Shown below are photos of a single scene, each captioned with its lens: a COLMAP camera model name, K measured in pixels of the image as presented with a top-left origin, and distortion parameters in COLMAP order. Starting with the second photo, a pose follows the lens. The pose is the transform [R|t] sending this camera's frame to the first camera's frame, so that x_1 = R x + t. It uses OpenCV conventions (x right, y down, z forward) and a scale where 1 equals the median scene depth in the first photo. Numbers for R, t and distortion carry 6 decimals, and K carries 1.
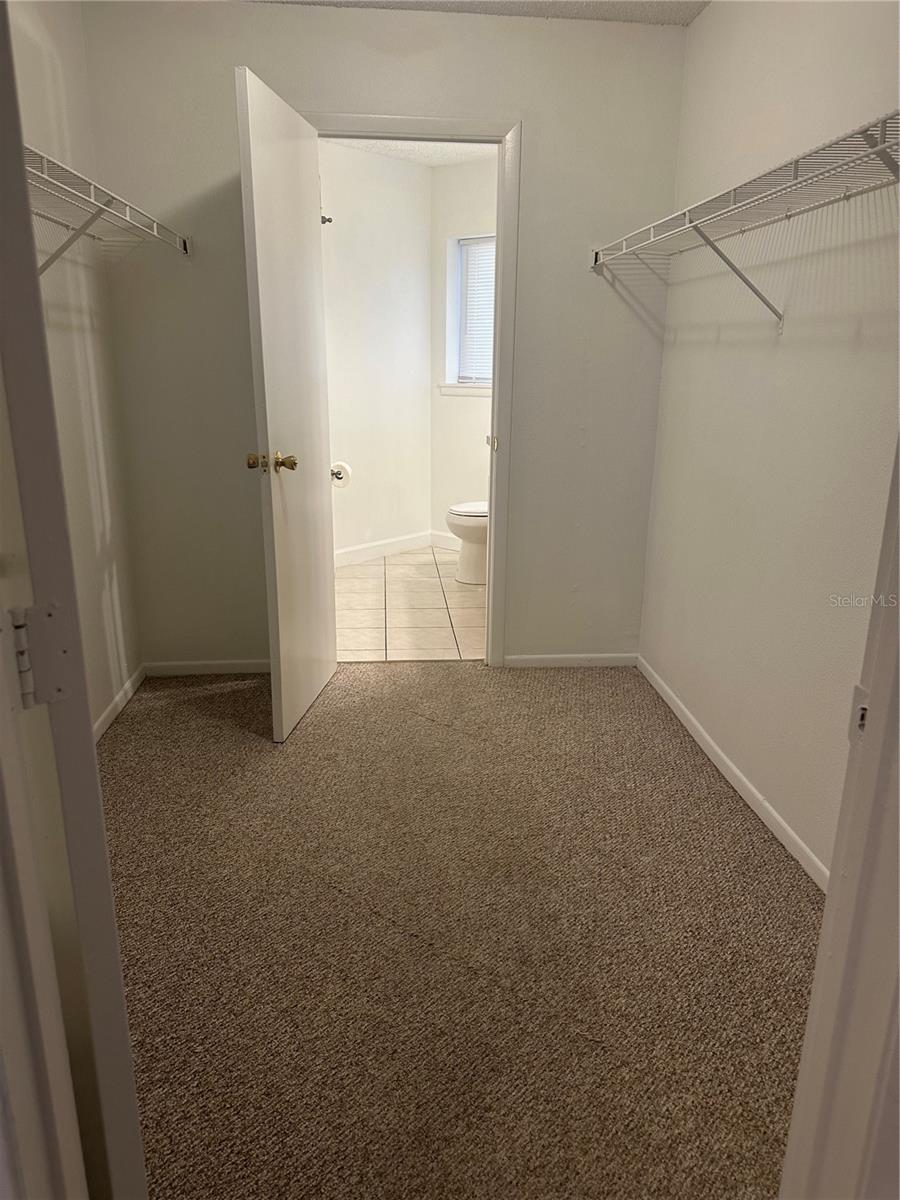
lens RADIAL K [[843.3, 0, 452.2], [0, 843.3, 588.8], [0, 0, 1]] dist [0.029699, -0.046040]
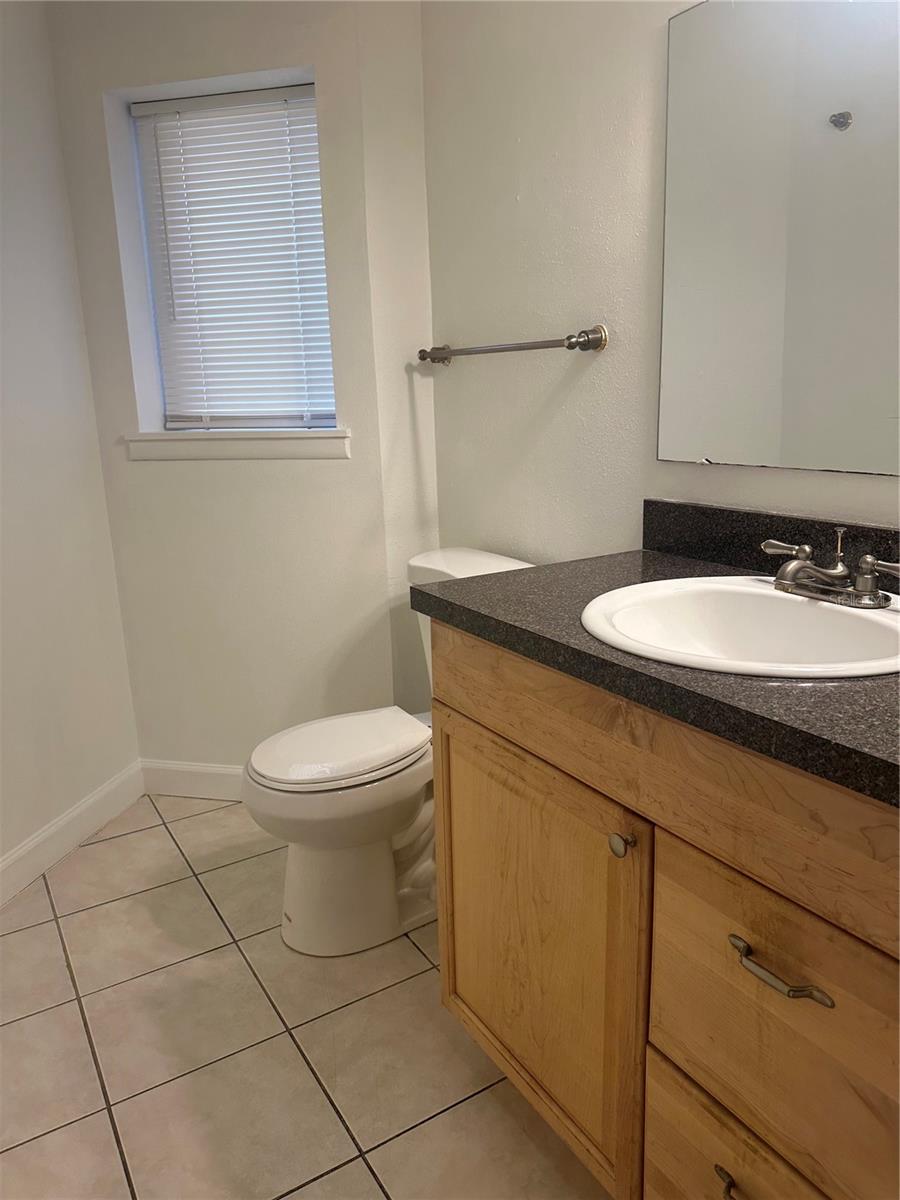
lens RADIAL K [[843.3, 0, 452.2], [0, 843.3, 588.8], [0, 0, 1]] dist [0.029699, -0.046040]
pose [[0.889062, -0.134045, 0.437723, -0.065358], [0.154237, 0.987976, -0.010722, -0.134639], [-0.431022, 0.077045, 0.899046, 0.545529]]
